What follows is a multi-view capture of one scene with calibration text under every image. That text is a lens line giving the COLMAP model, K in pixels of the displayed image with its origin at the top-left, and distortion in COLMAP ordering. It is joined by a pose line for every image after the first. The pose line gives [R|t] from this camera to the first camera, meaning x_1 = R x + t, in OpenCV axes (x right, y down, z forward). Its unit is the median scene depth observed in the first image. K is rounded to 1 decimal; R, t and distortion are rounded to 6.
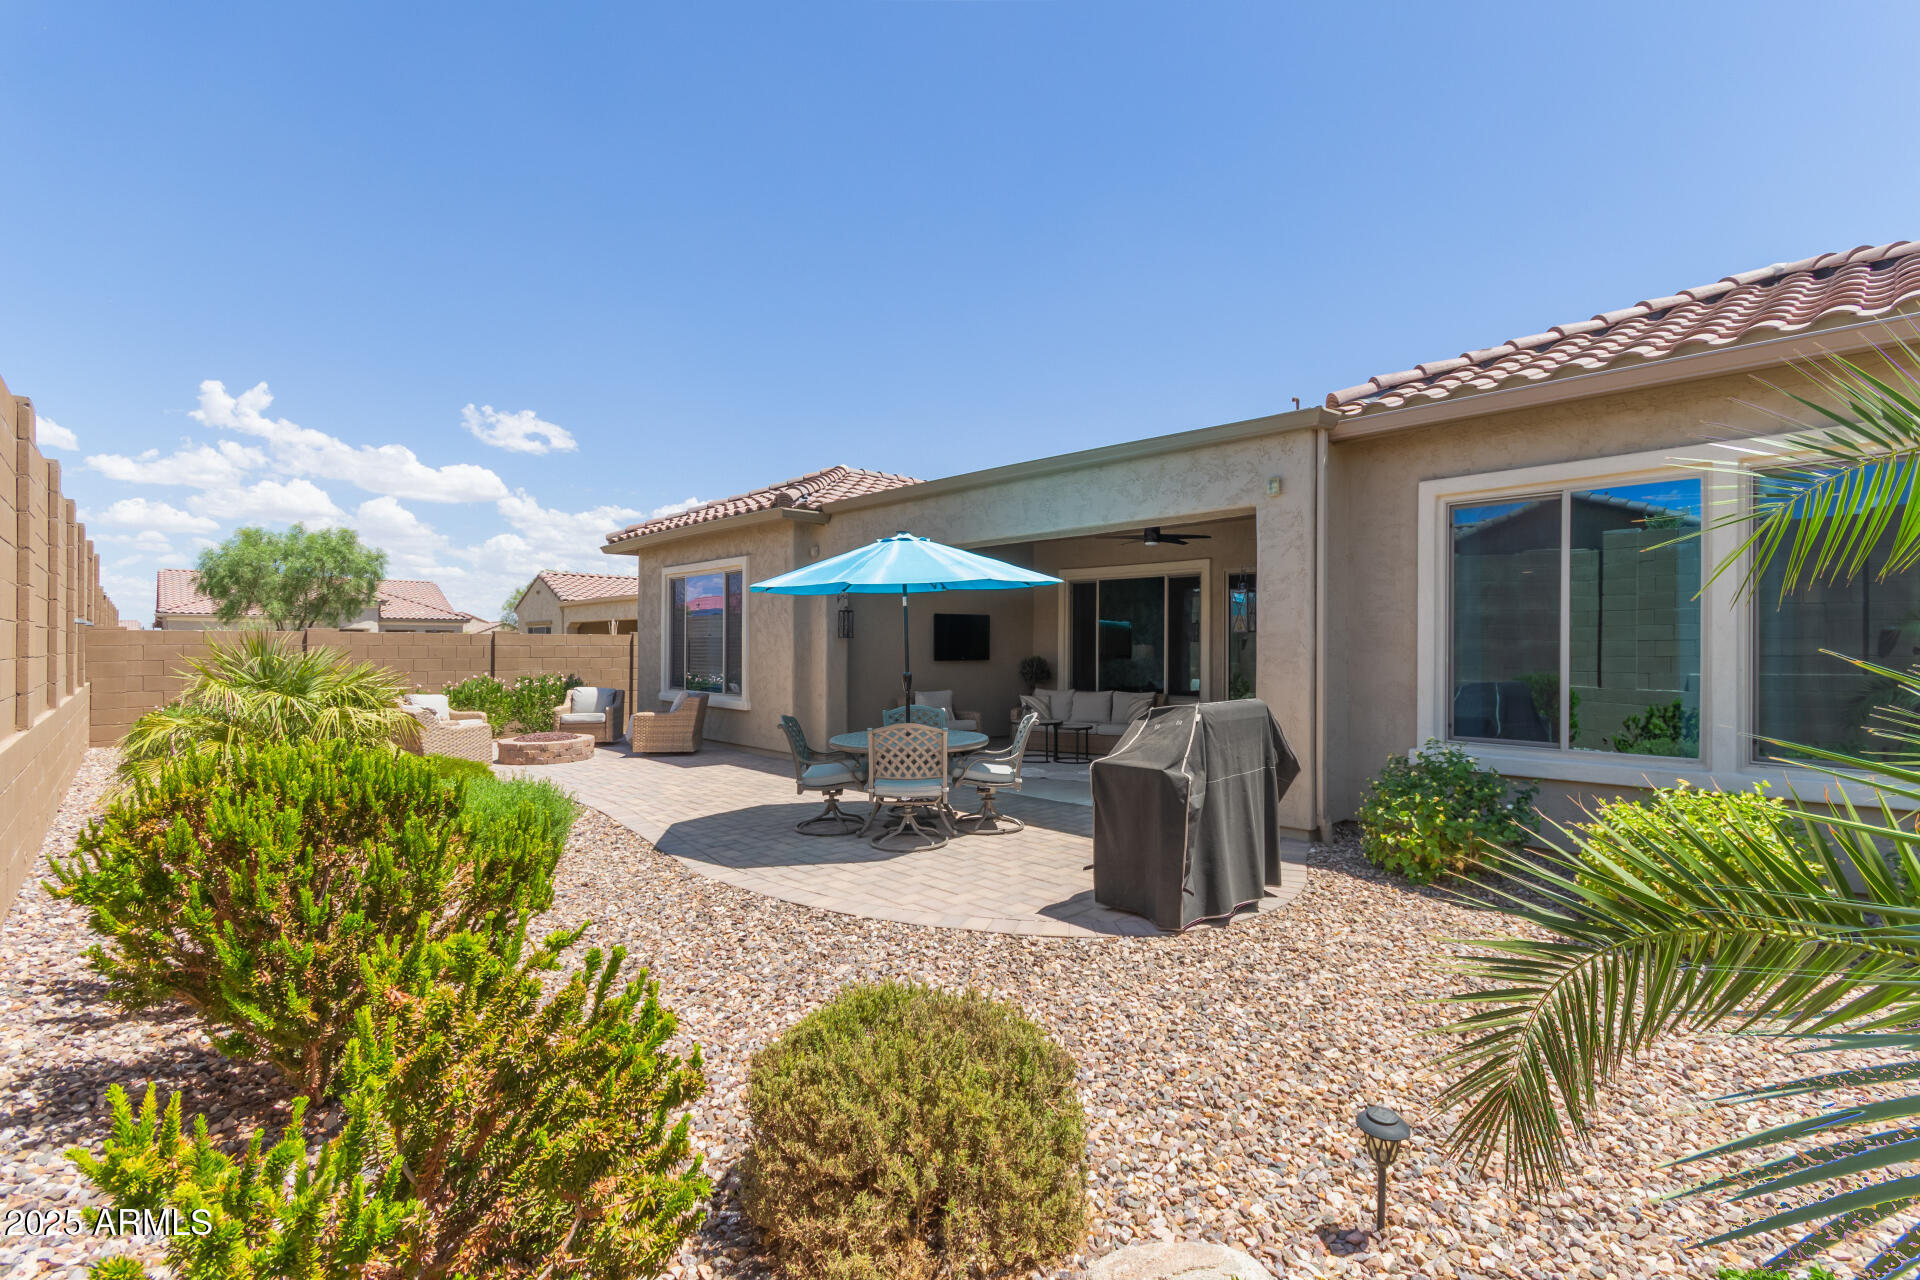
lens RADIAL K [[888.5, 0, 960.7], [0, 888.5, 643.9], [0, 0, 1]] dist [0.001903, -0.000037]
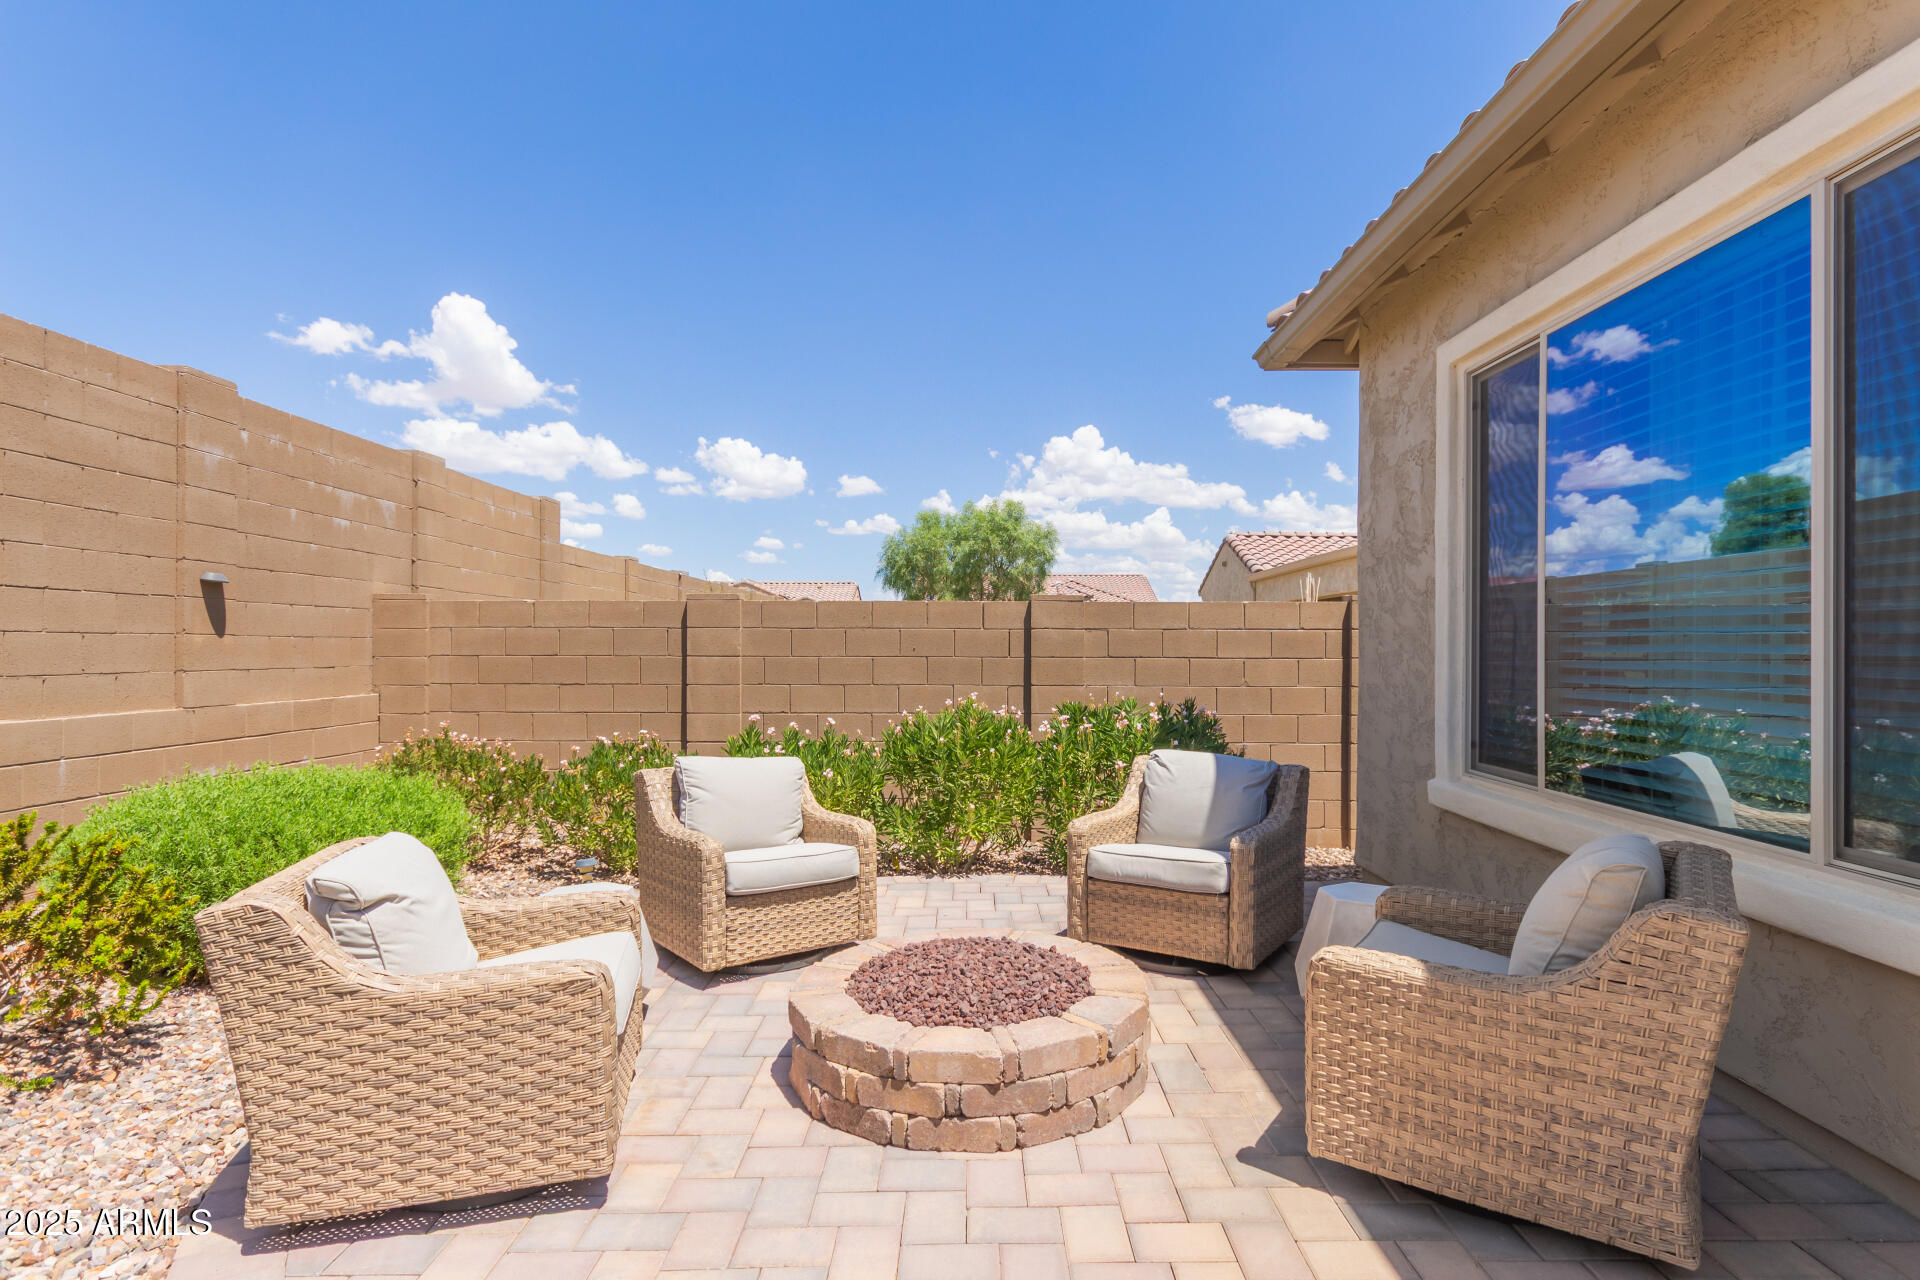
lens RADIAL K [[960.9, 0, 962.9], [0, 960.9, 642.3], [0, 0, 1]] dist [-0.001248, -0.000087]
pose [[0.724737, -0.001360, -0.689025, -0.118723], [-0.002875, 0.999983, -0.004997, 0.005639], [0.689020, 0.005603, 0.724721, 0.339967]]
